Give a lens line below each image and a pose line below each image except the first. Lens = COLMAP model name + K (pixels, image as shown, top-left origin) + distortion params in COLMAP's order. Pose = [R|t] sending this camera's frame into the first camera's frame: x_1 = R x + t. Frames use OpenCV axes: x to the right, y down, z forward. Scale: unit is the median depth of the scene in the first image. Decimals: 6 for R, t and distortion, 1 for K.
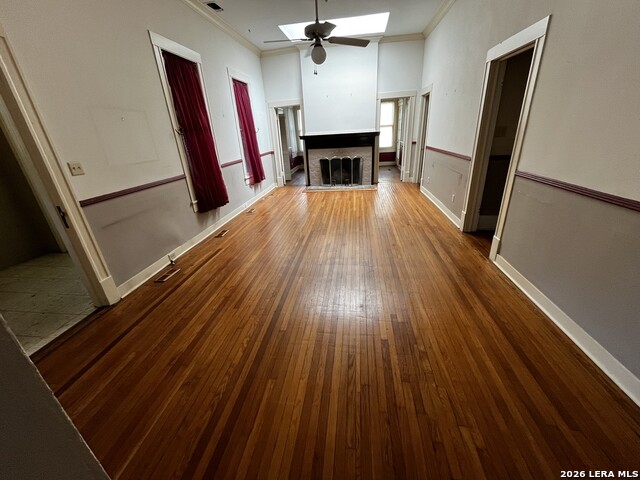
lens RADIAL K [[259.9, 0, 319.1], [0, 259.9, 239.2], [0, 0, 1]] dist [-0.001869, -0.000395]
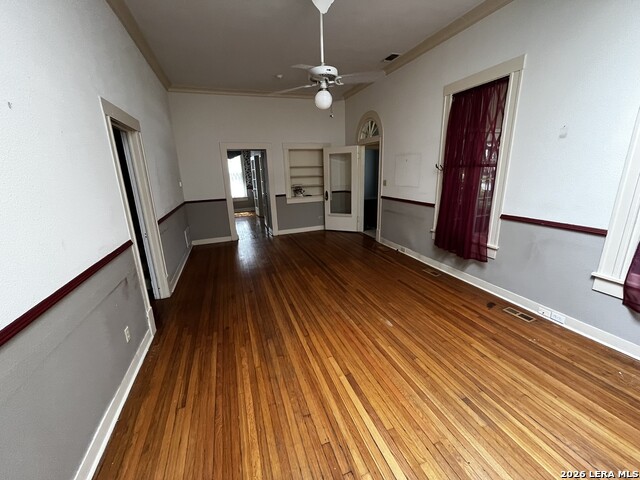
lens RADIAL K [[259.9, 0, 319.1], [0, 259.9, 239.2], [0, 0, 1]] dist [-0.001869, -0.000395]
pose [[-0.885443, 0.199416, -0.419790, 0.418436], [-0.101248, 0.798799, 0.593017, -0.743465], [0.453585, 0.567585, -0.687101, 1.634196]]
